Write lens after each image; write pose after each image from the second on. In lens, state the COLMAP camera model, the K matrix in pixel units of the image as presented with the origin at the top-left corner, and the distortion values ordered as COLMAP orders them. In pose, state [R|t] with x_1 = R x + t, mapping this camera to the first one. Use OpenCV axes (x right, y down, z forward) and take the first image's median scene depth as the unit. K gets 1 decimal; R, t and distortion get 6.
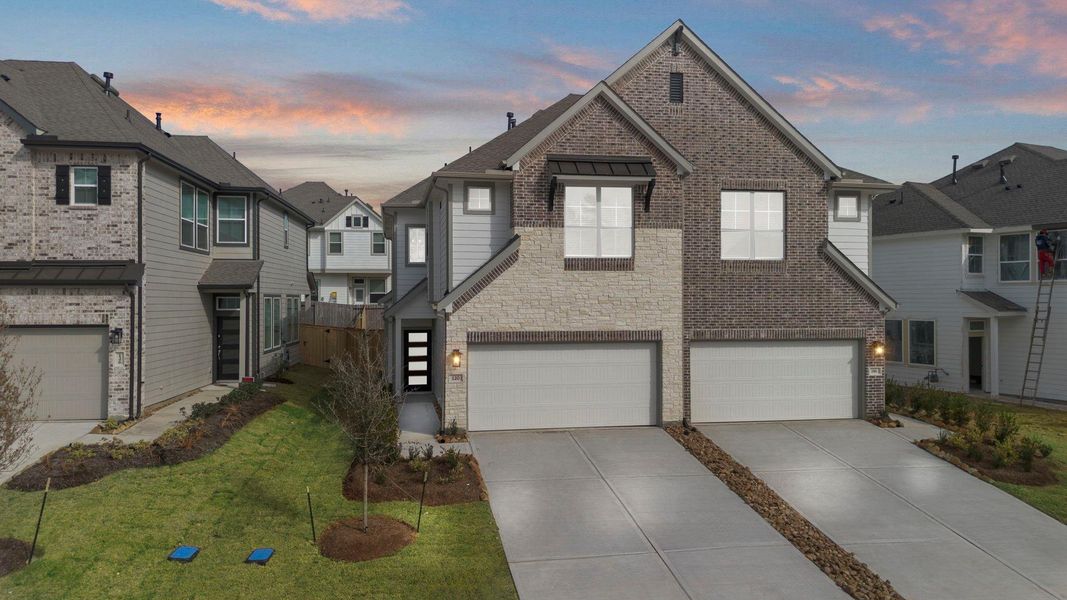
lens RADIAL K [[700.5, 0, 532.2], [0, 700.5, 298.4], [0, 0, 1]] dist [0.015864, -0.005041]
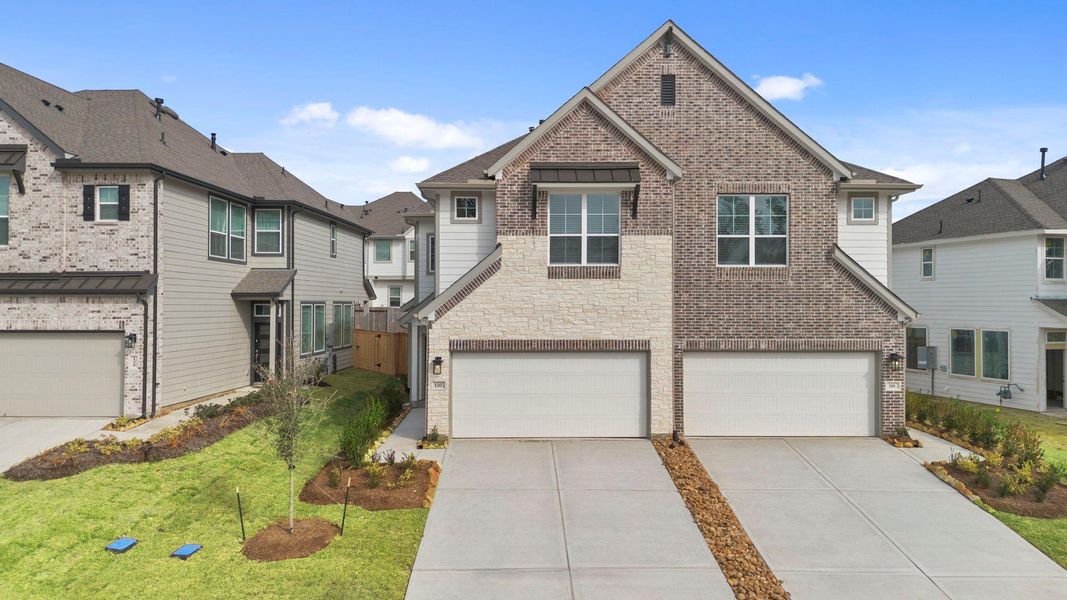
lens RADIAL K [[700.5, 0, 529.8], [0, 700.5, 299.4], [0, 0, 1]] dist [0.015864, -0.005041]
pose [[0.989038, 0.000605, -0.147661, 0.165006], [-0.001498, 0.999981, -0.005938, -0.004598], [0.147655, 0.006094, 0.989020, 0.013160]]
